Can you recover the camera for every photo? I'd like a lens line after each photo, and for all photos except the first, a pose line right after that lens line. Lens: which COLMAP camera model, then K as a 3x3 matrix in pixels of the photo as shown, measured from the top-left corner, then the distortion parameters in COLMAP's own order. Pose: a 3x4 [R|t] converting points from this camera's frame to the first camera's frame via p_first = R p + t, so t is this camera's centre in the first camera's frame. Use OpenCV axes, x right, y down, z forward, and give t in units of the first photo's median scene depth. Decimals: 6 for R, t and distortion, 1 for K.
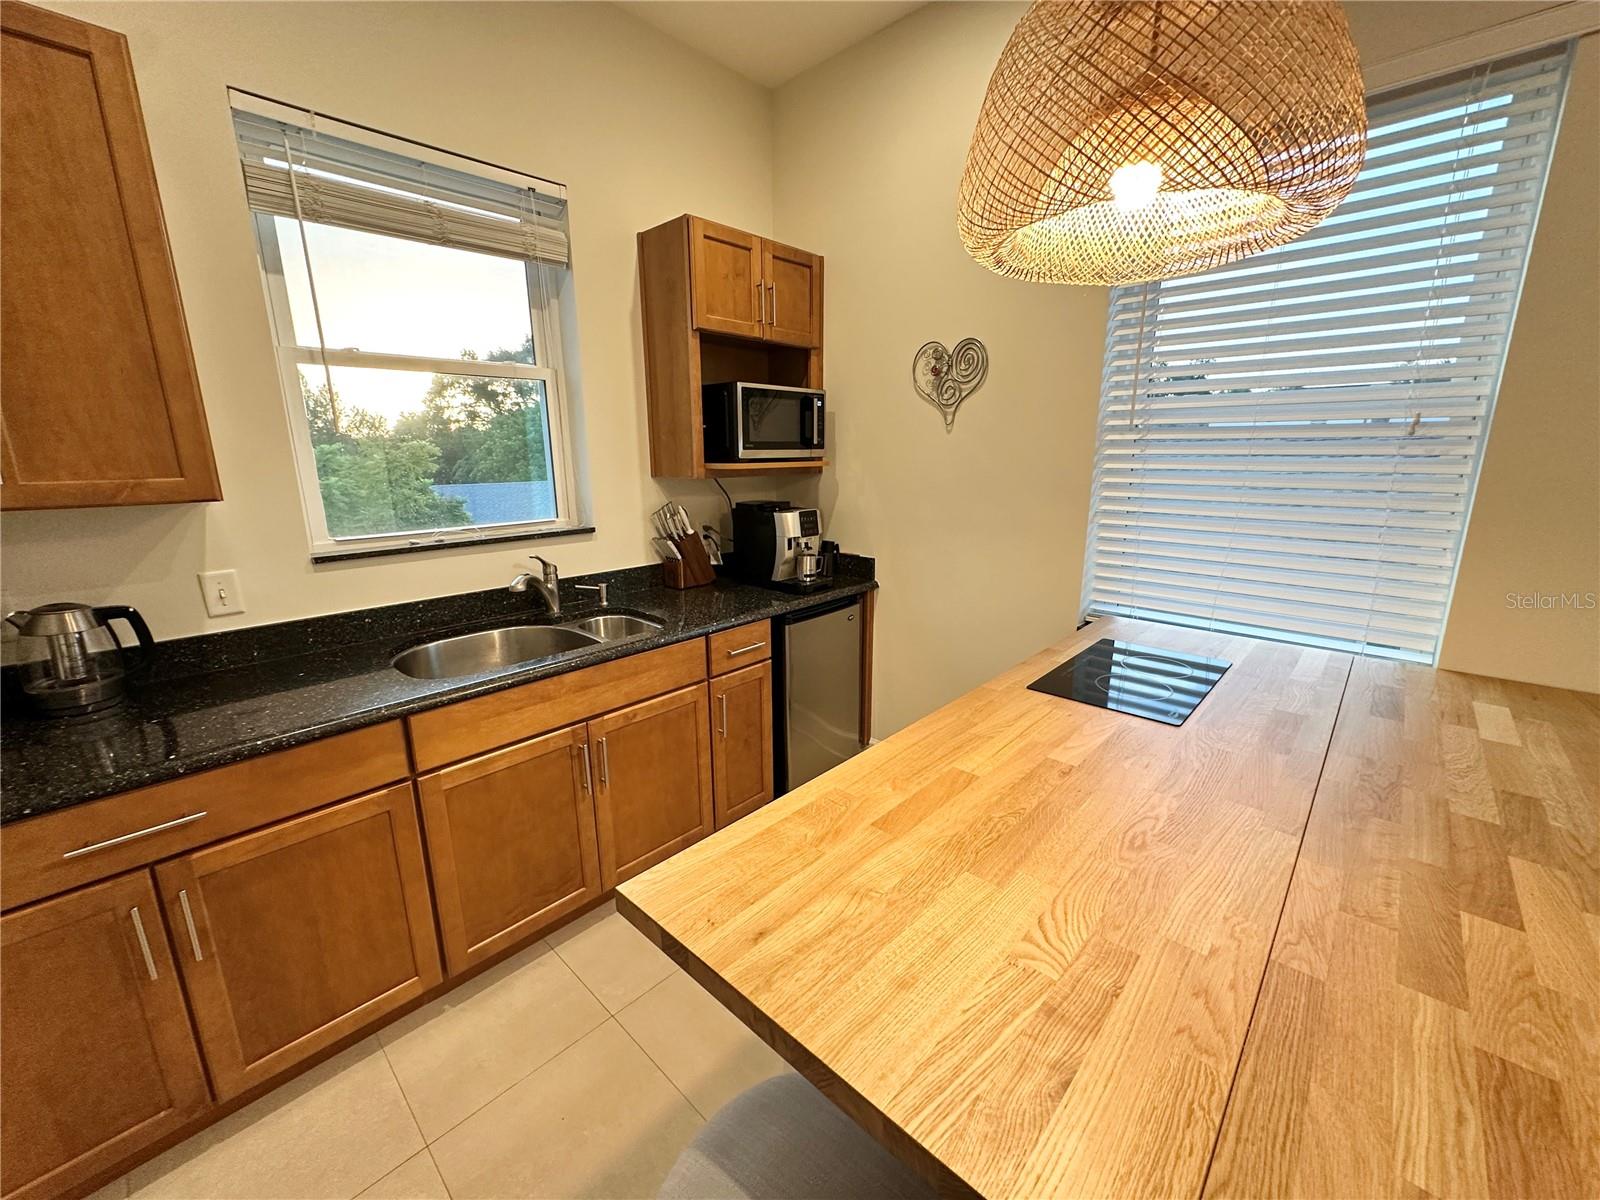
lens RADIAL K [[637.3, 0, 801.7], [0, 637.3, 596.4], [0, 0, 1]] dist [-0.002924, 0.001048]
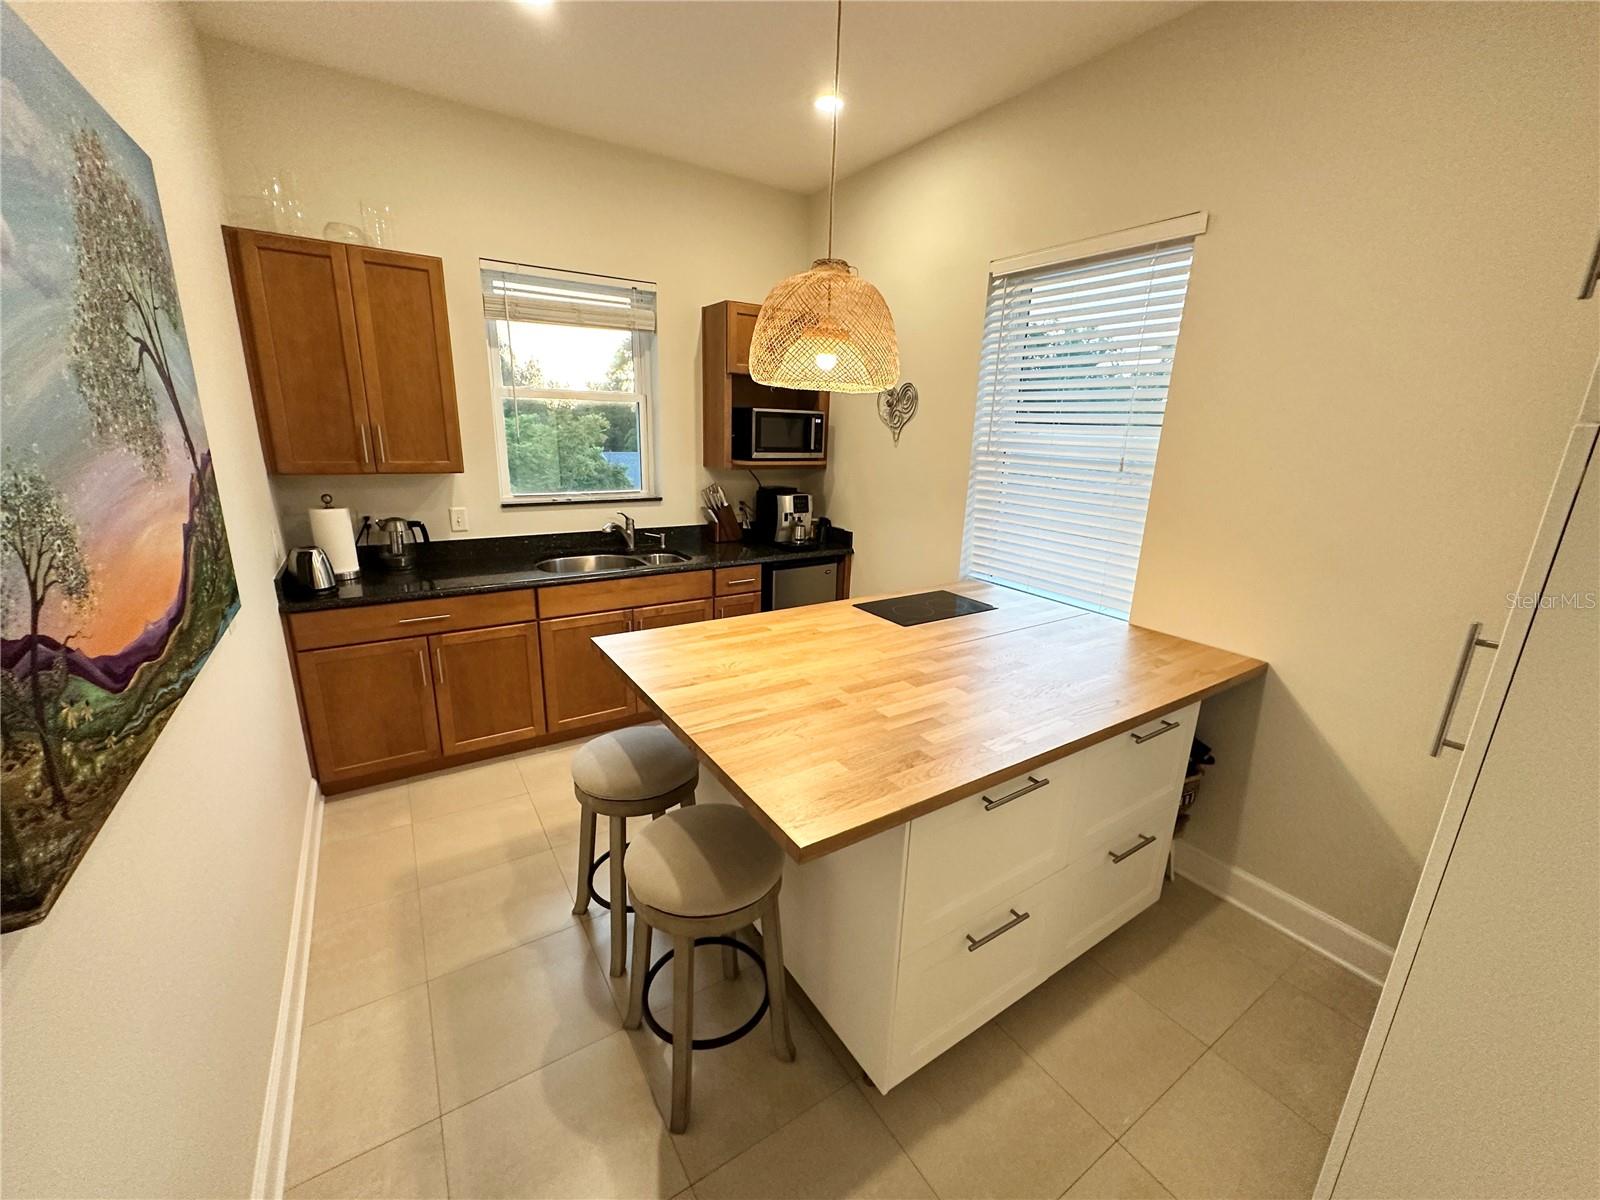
lens RADIAL K [[637.3, 0, 803.1], [0, 637.3, 596.6], [0, 0, 1]] dist [-0.002924, 0.001048]
pose [[0.971800, 0.096918, -0.214969, 0.468055], [-0.089734, 0.995039, 0.042953, 0.044496], [0.218065, -0.022452, 0.975676, -0.572372]]
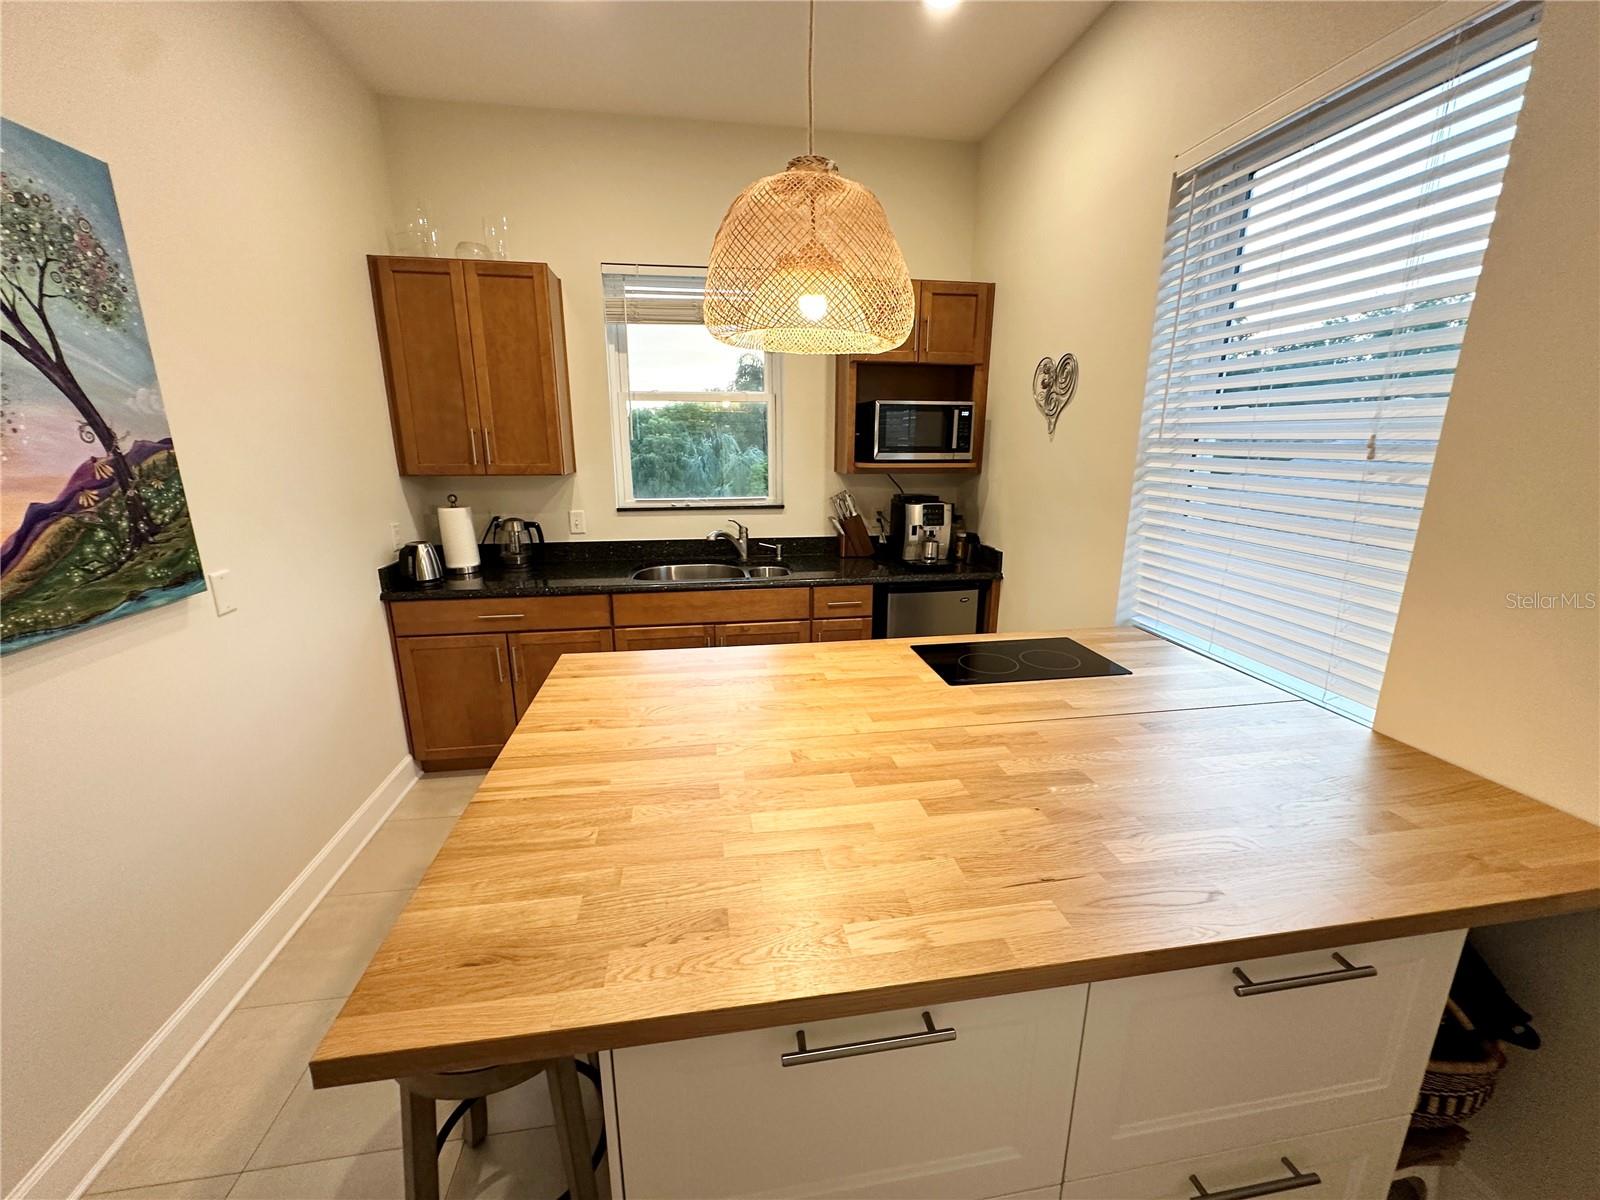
lens RADIAL K [[637.3, 0, 801.0], [0, 637.3, 596.9], [0, 0, 1]] dist [-0.002924, 0.001048]
pose [[0.790887, 0.157196, -0.591428, 0.729880], [-0.146450, 0.986981, 0.066490, -0.007839], [0.594180, 0.034029, 0.803612, -0.138926]]
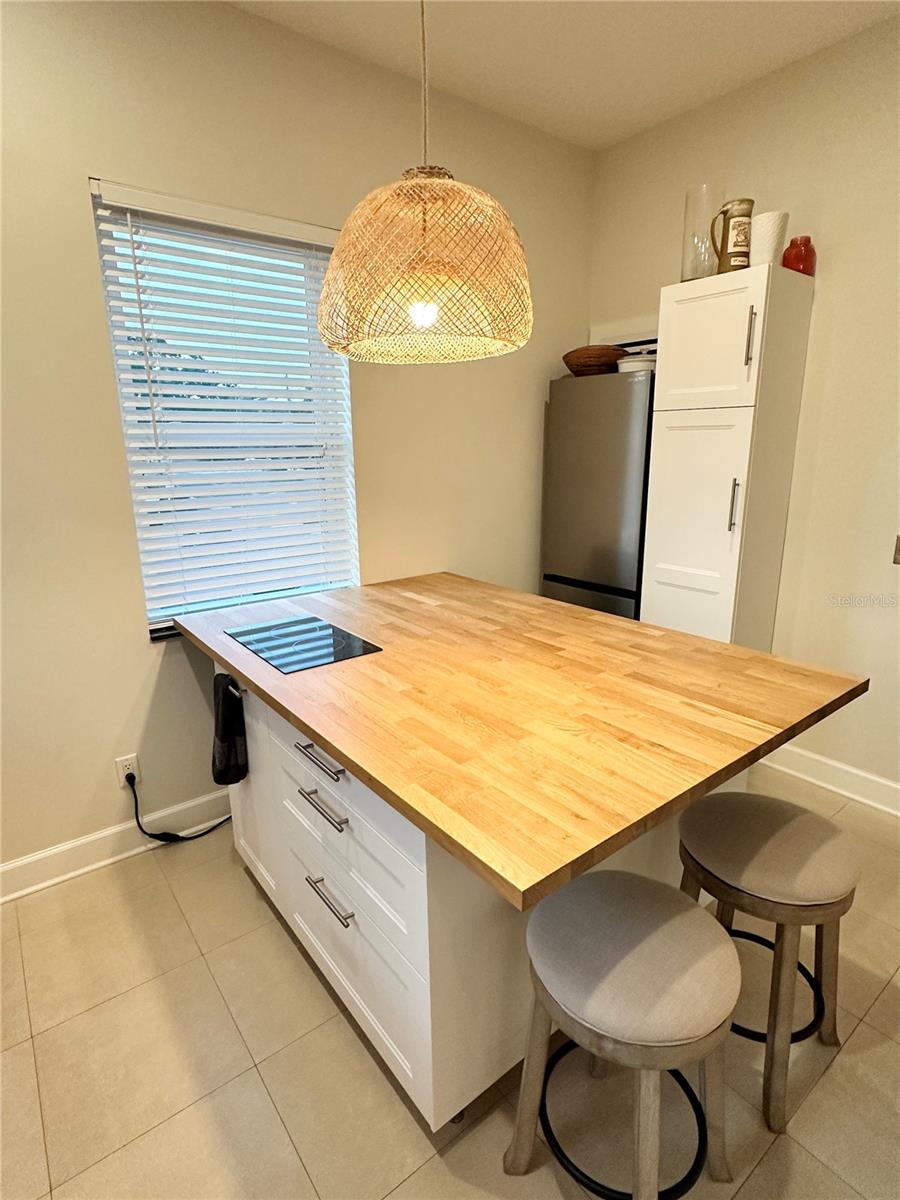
lens RADIAL K [[617.4, 0, 443.2], [0, 617.4, 604.3], [0, 0, 1]] dist [-0.002197, -0.000382]
pose [[0.162071, -0.247833, 0.955150, -0.529677], [0.234467, 0.949898, 0.206686, -0.118365], [-0.958519, 0.190453, 0.212060, 0.352559]]
